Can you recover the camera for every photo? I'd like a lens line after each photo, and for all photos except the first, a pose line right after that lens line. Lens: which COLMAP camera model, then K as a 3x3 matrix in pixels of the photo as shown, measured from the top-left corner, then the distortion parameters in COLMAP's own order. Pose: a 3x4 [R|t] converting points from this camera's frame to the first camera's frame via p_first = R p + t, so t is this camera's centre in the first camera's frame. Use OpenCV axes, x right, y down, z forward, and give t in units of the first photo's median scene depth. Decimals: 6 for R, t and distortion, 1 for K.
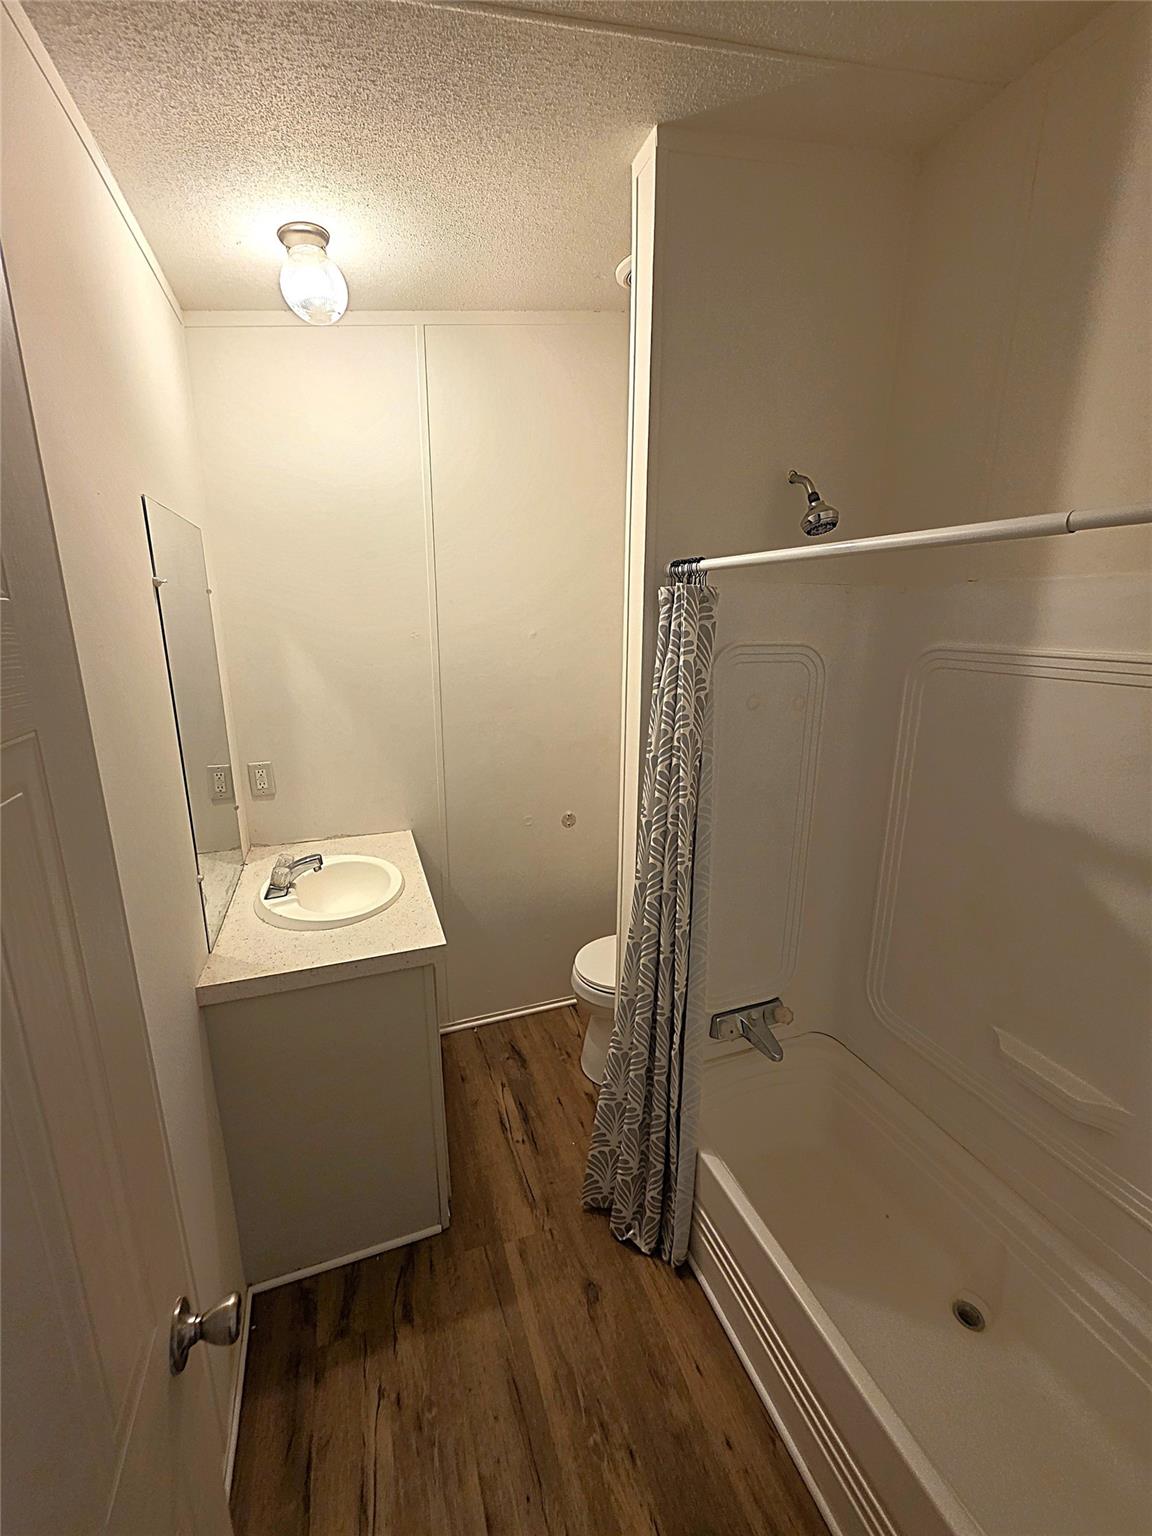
lens RADIAL K [[617.1, 0, 578.8], [0, 617.1, 764.7], [0, 0, 1]] dist [-0.002132, 0.000179]
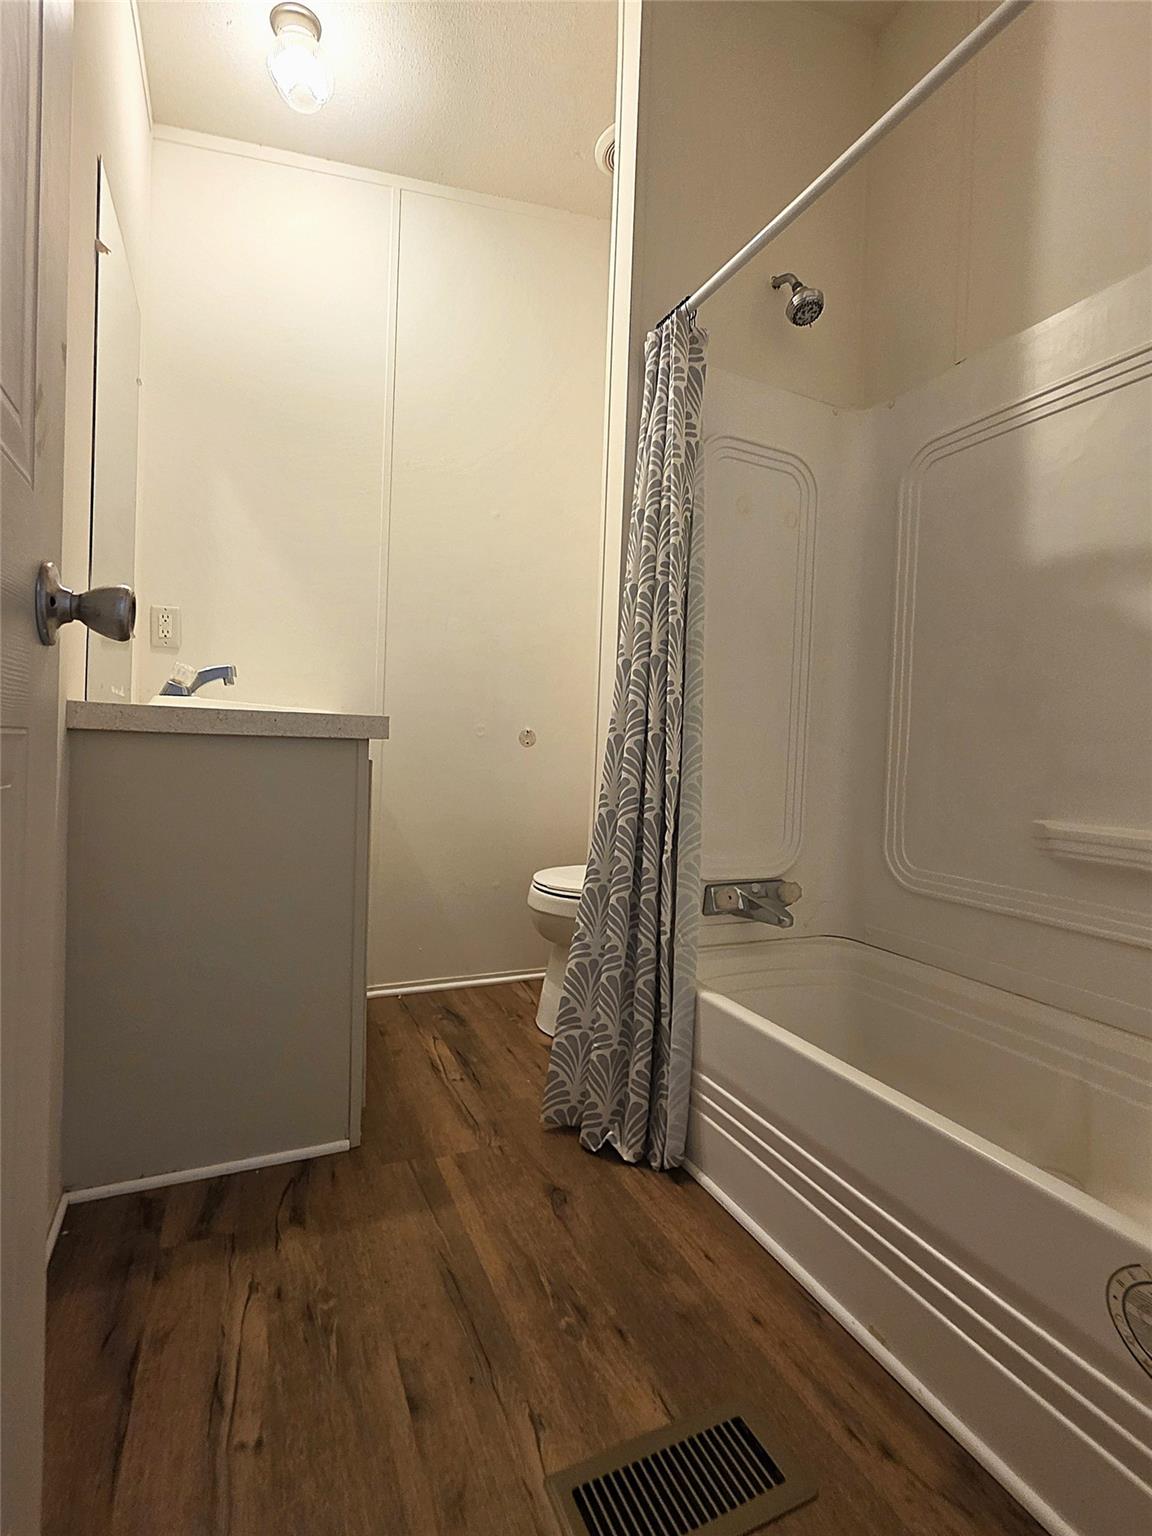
lens RADIAL K [[714.4, 0, 576.0], [0, 714.4, 768.0], [0, 0, 1]] dist [-0.001103, 0.001244]
pose [[0.996659, 0.029978, 0.075975, -0.037918], [-0.013273, 0.977290, -0.211491, 0.557177], [-0.080589, 0.209776, 0.974423, 0.071456]]
